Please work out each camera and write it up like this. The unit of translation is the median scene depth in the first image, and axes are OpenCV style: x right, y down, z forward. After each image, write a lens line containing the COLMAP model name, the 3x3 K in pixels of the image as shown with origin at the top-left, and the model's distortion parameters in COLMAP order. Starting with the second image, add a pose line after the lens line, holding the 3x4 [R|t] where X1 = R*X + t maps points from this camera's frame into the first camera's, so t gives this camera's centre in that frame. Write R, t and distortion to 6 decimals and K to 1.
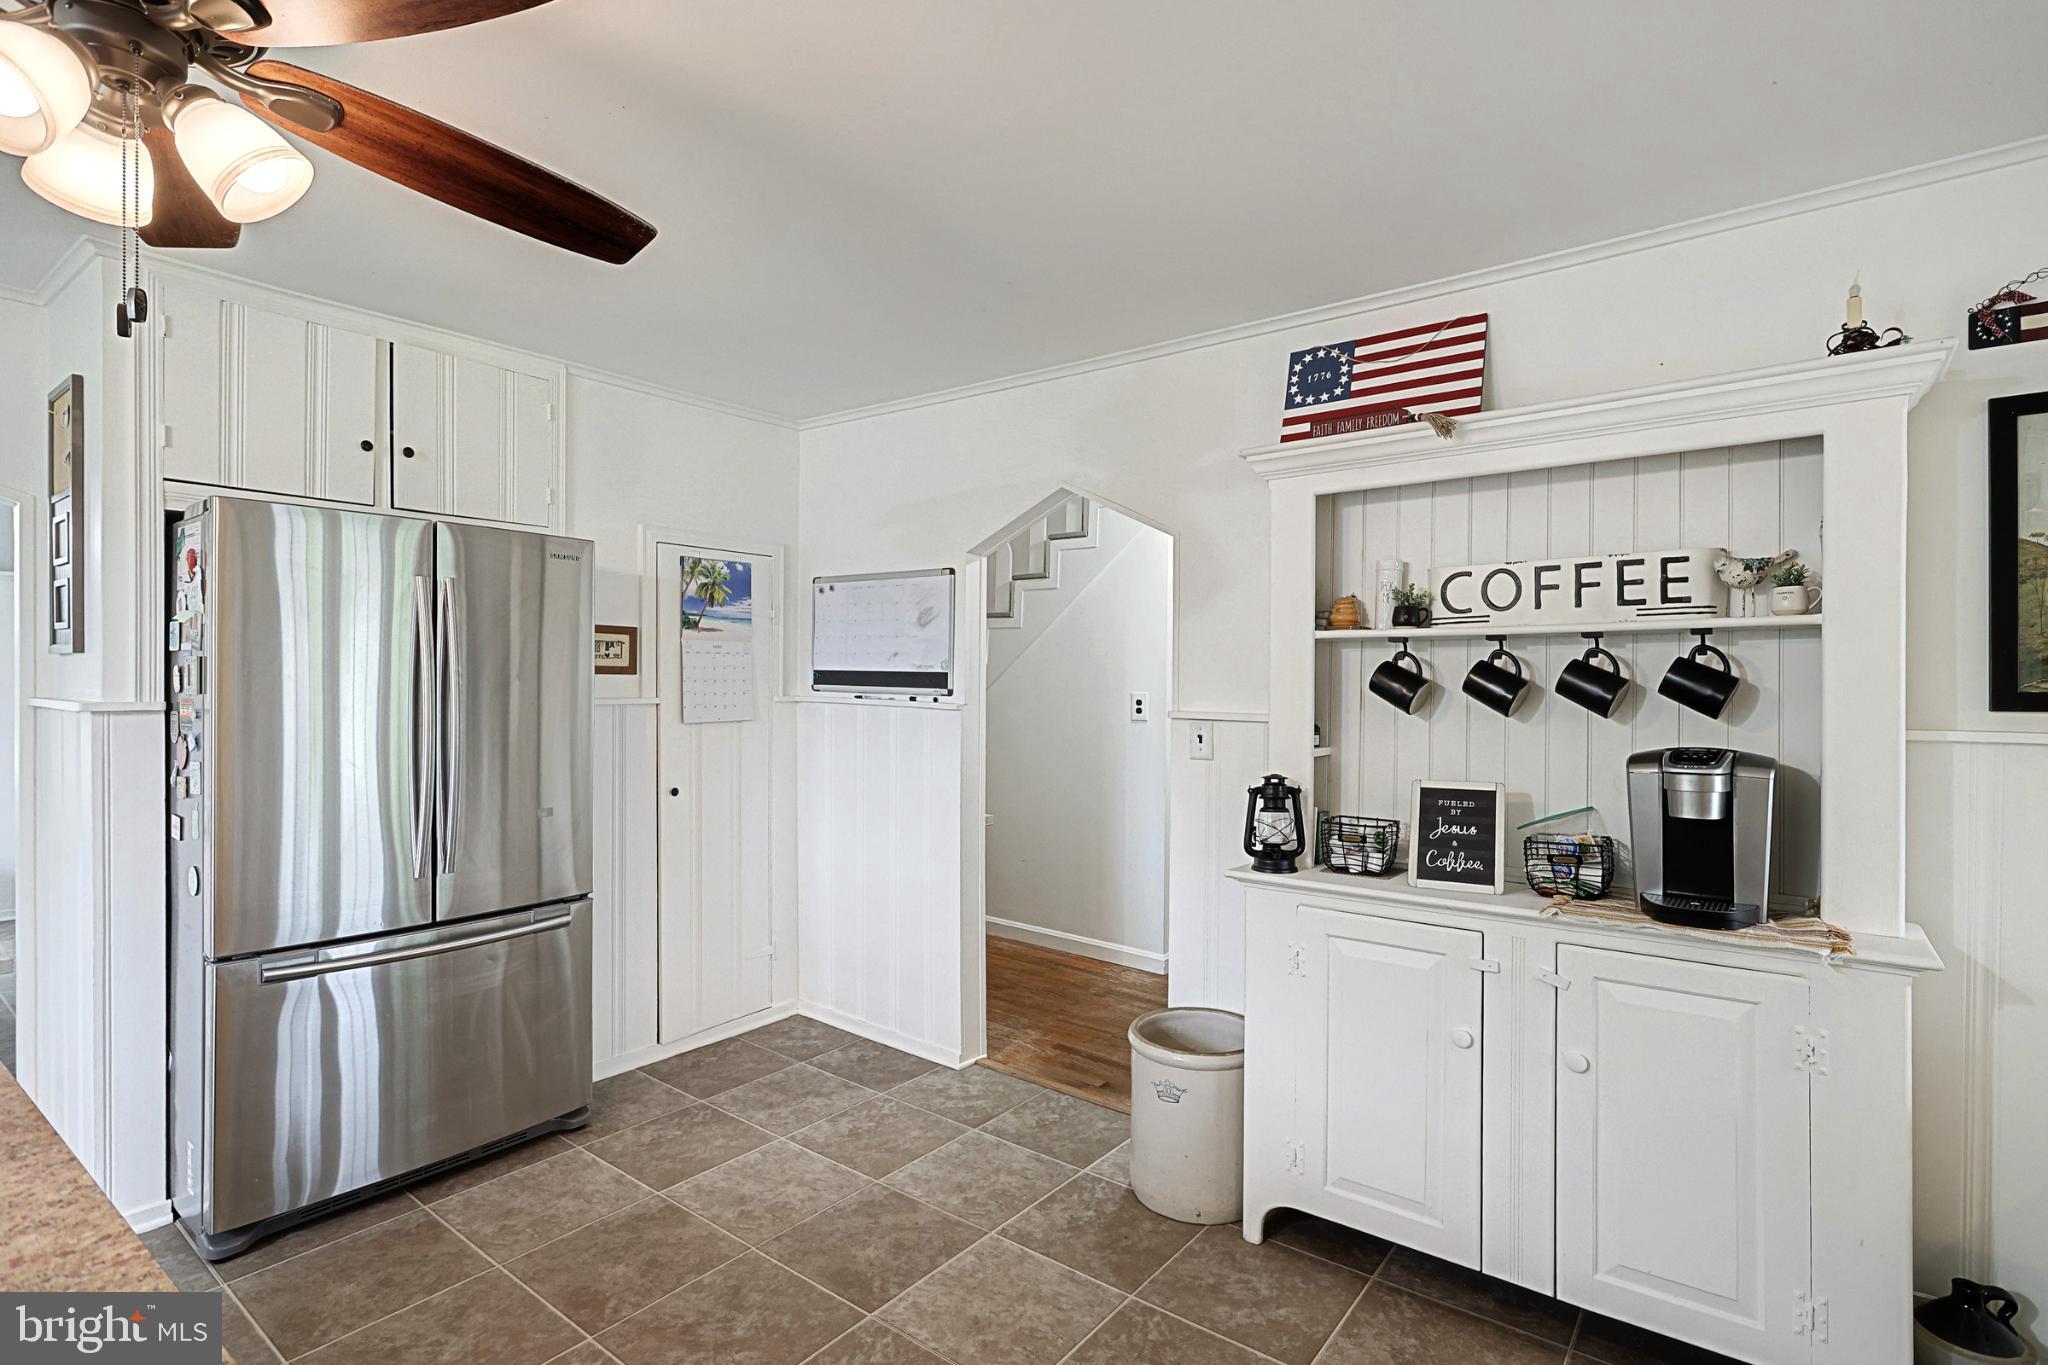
lens RADIAL K [[971.3, 0, 1026.2], [0, 971.3, 678.7], [0, 0, 1]] dist [-0.003126, 0.001292]
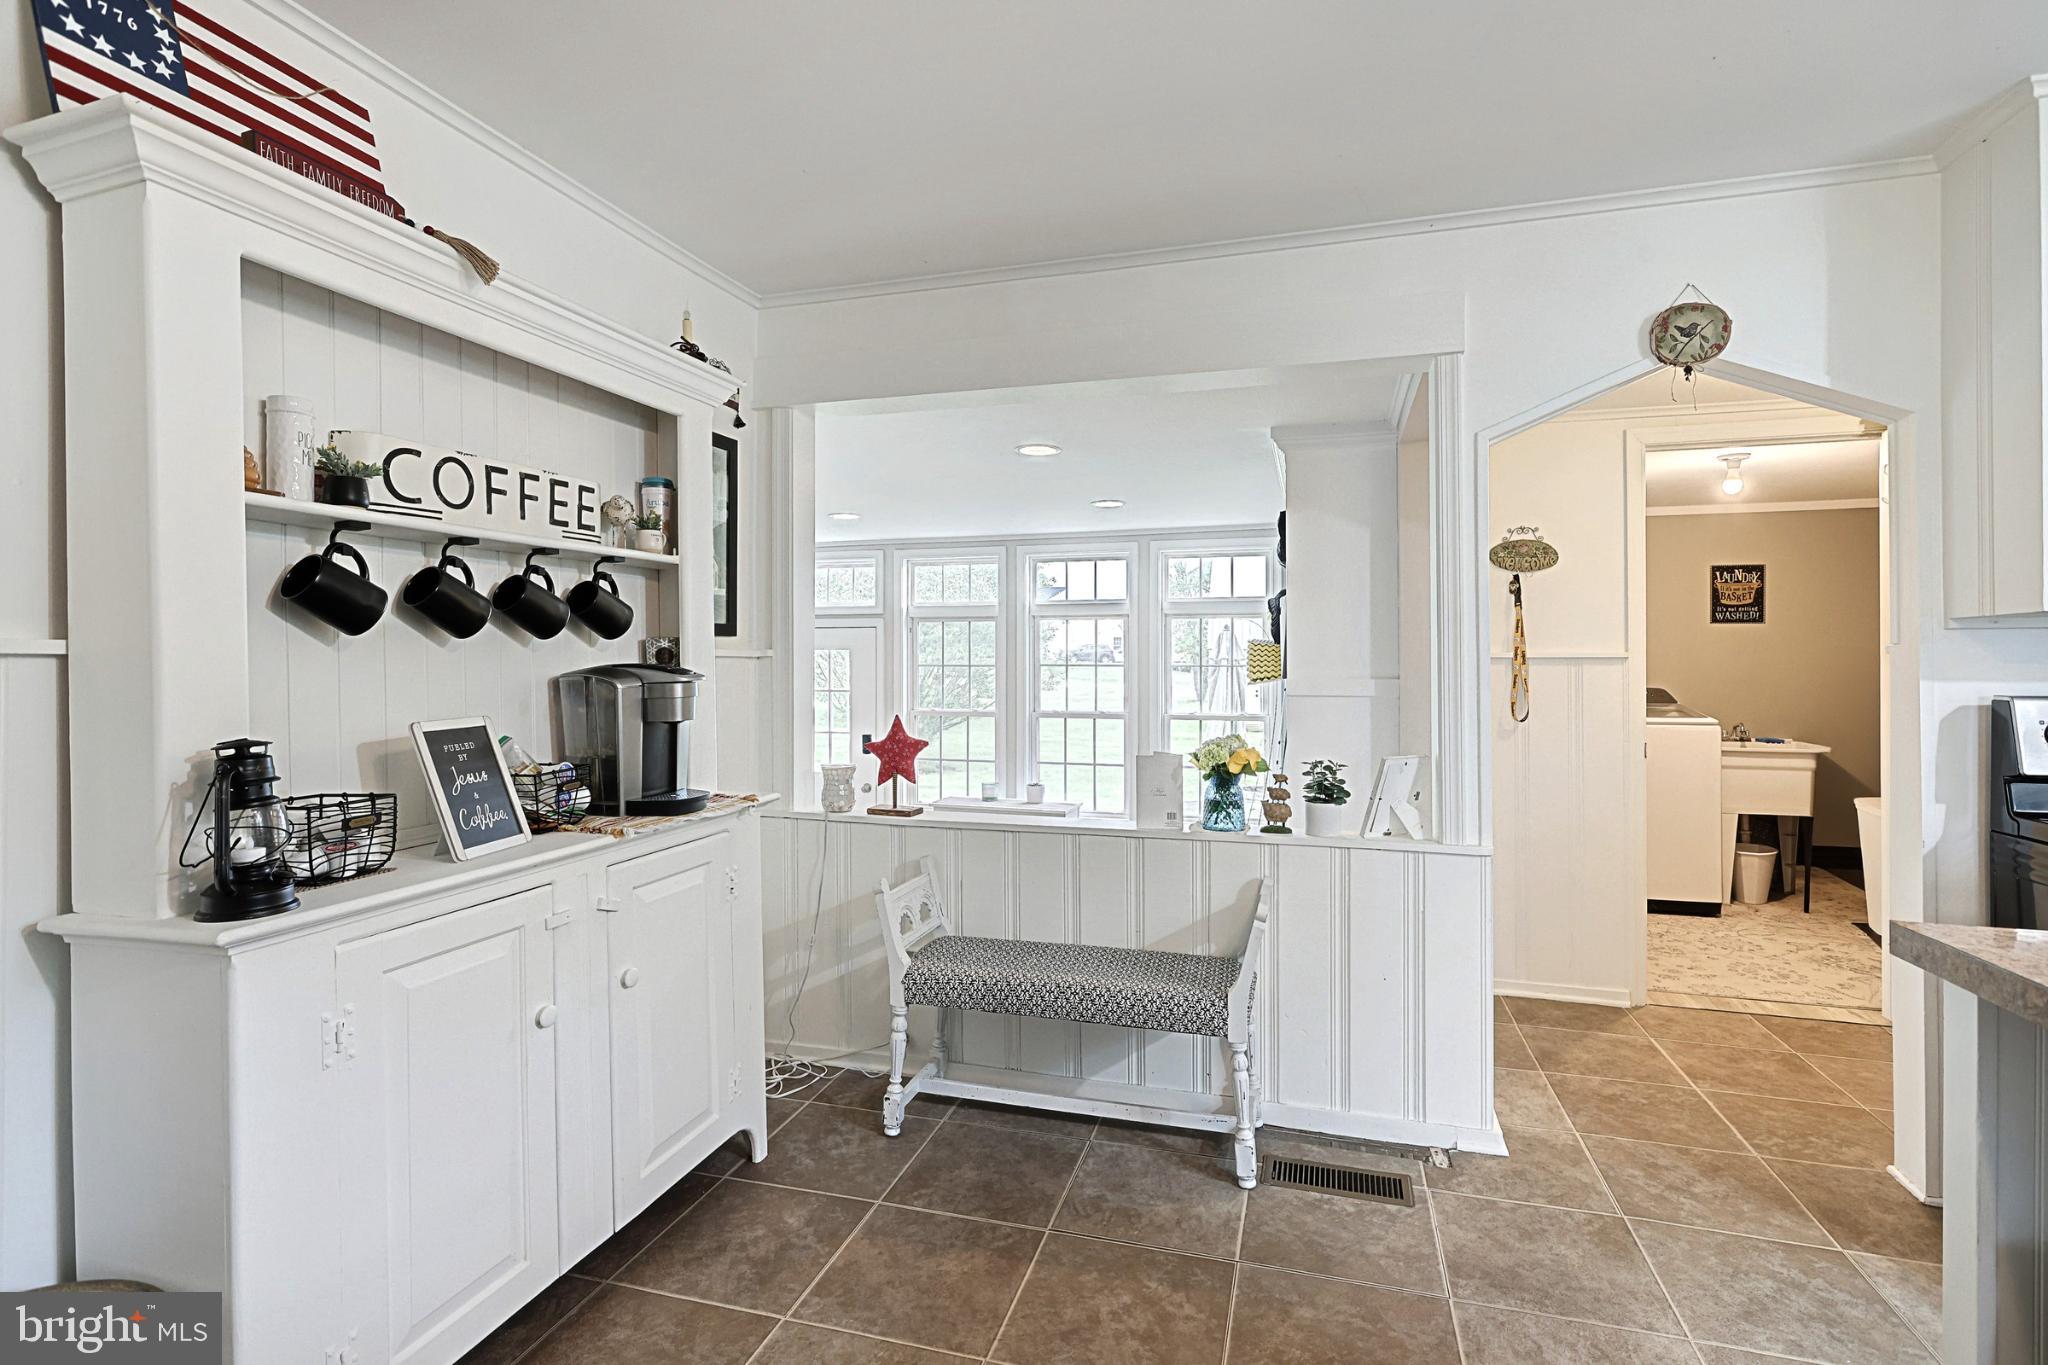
lens RADIAL K [[971.3, 0, 1025.0], [0, 971.3, 666.6], [0, 0, 1]] dist [-0.003126, 0.001292]
pose [[-0.352564, -0.001087, 0.935787, -0.454819], [0.010257, 0.999935, 0.005026, 0.065487], [-0.935731, 0.011371, -0.352530, 0.857935]]
